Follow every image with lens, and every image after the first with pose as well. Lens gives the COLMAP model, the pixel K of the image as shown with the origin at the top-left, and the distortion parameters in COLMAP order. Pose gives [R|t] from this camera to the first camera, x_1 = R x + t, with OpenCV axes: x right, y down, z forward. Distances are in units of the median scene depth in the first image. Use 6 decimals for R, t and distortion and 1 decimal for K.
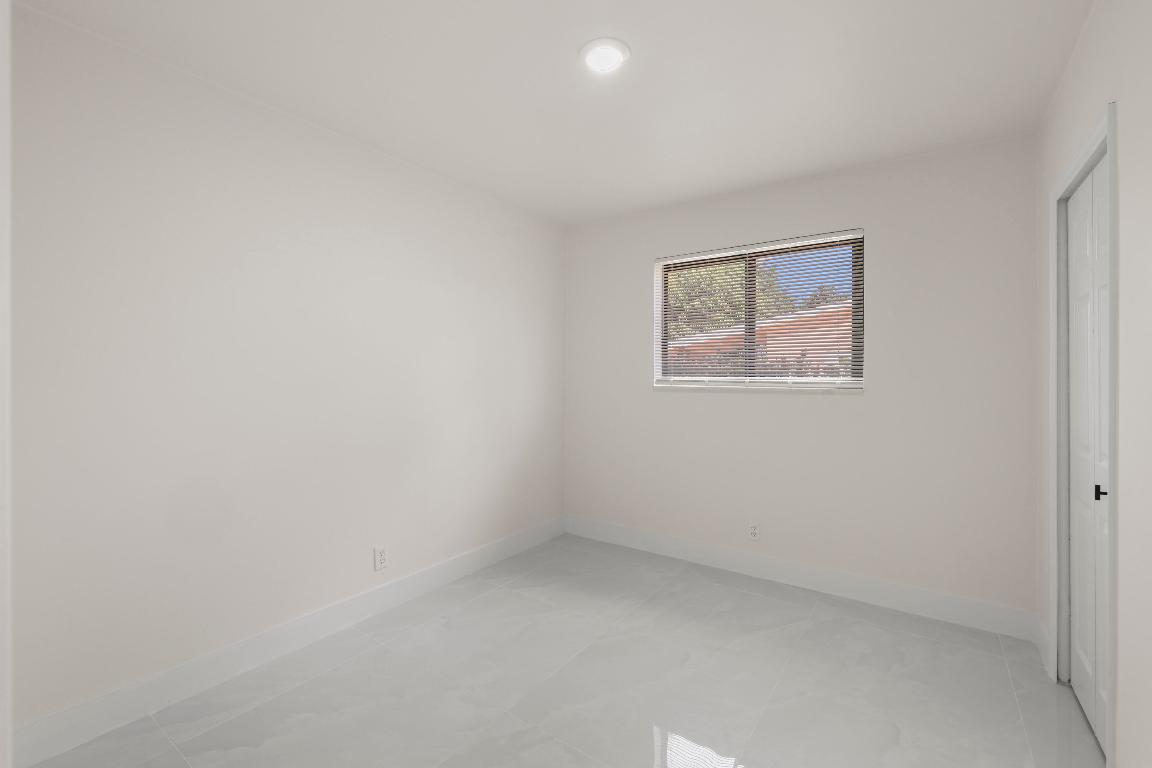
lens RADIAL K [[481.6, 0, 575.5], [0, 481.6, 365.2], [0, 0, 1]] dist [-0.000127, -0.000193]
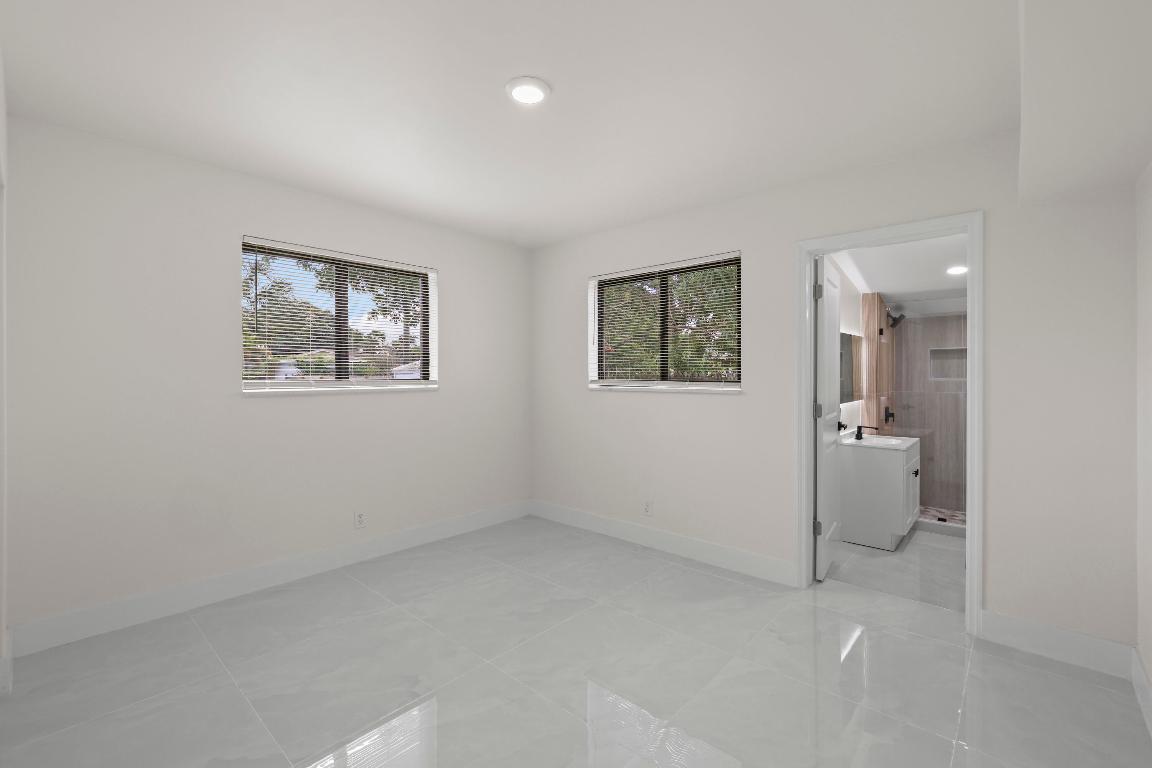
lens RADIAL K [[490.9, 0, 565.8], [0, 490.9, 375.9], [0, 0, 1]] dist [0.000319, 0.000025]
pose [[0.991191, 0.003406, -0.132397, 0.283077], [-0.001292, 0.999870, 0.016055, -0.001747], [0.132435, -0.015743, 0.991067, -0.192873]]
